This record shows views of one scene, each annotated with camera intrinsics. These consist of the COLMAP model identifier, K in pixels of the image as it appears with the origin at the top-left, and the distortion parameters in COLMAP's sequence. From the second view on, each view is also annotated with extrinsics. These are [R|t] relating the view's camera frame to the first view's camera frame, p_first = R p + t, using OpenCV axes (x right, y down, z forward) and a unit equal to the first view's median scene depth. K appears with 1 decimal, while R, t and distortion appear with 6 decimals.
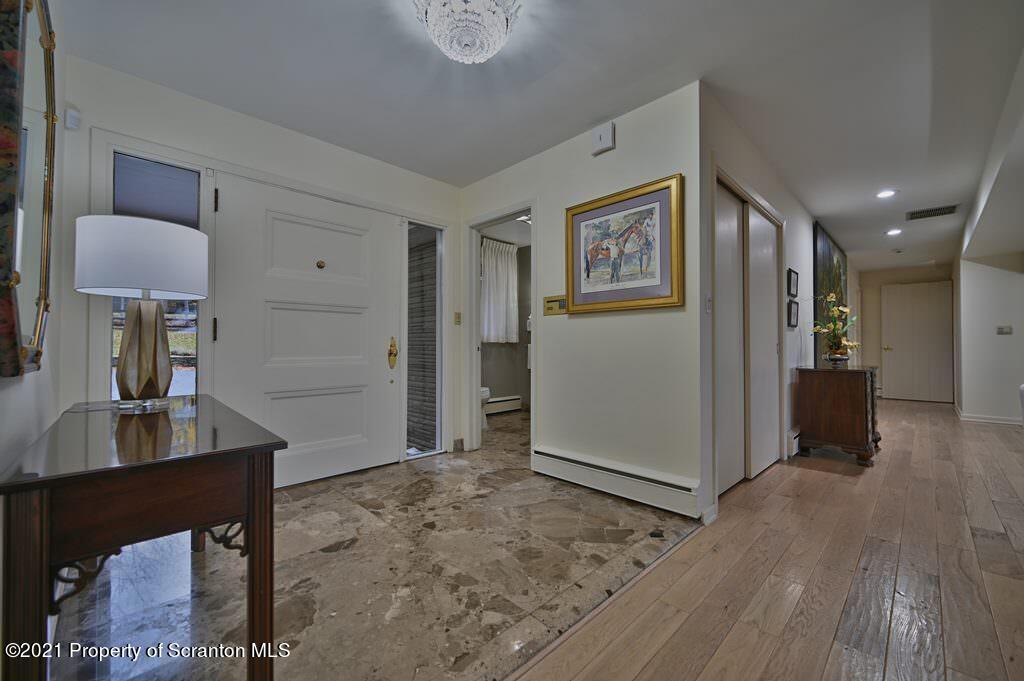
lens RADIAL K [[405.0, 0, 514.4], [0, 405.0, 342.5], [0, 0, 1]] dist [0.001009, 0.000056]
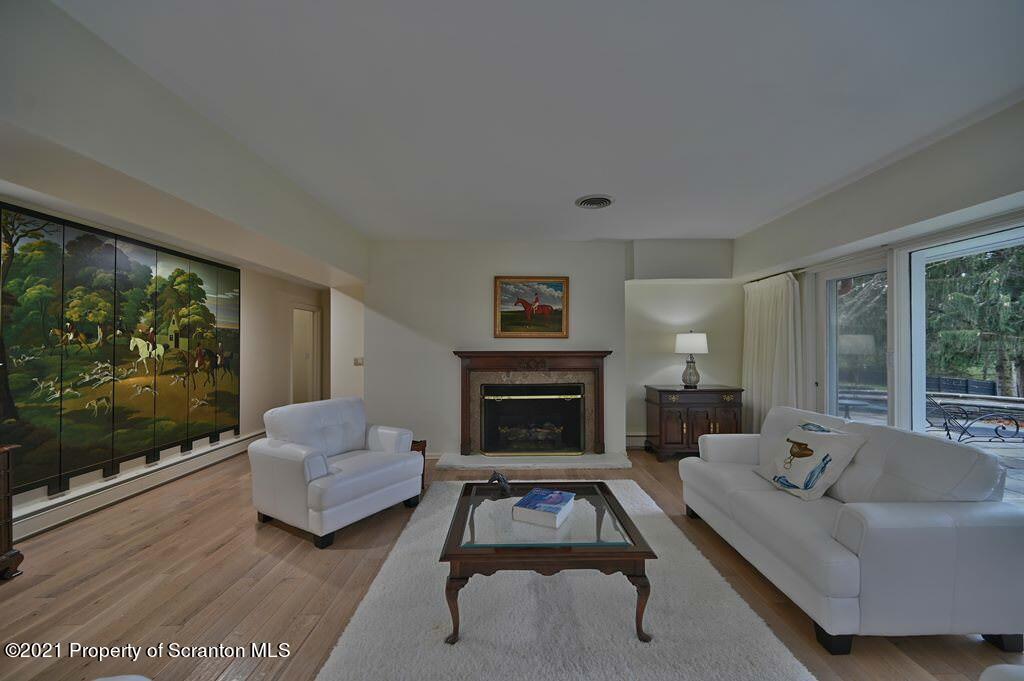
lens RADIAL K [[404.0, 0, 517.7], [0, 404.0, 344.2], [0, 0, 1]] dist [0.000996, 0.000096]
pose [[0.691234, 0.001378, 0.722629, 1.071203], [-0.002434, 0.999997, 0.000422, -0.105938], [-0.722627, -0.002051, 0.691235, 0.020383]]
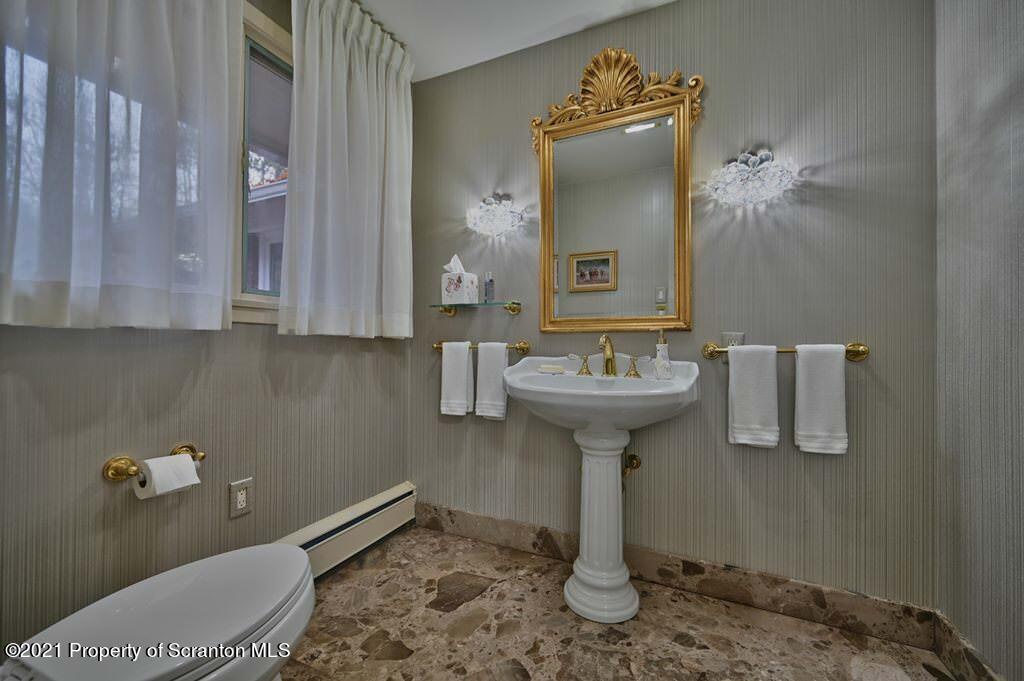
lens RADIAL K [[416.3, 0, 499.6], [0, 416.3, 339.5], [0, 0, 1]] dist [-0.000934, -0.000137]
pose [[0.940770, 0.010524, 0.338881, -0.064663], [-0.010305, 0.999944, -0.002445, 0.002227], [-0.338887, -0.001192, 0.940826, 1.023059]]
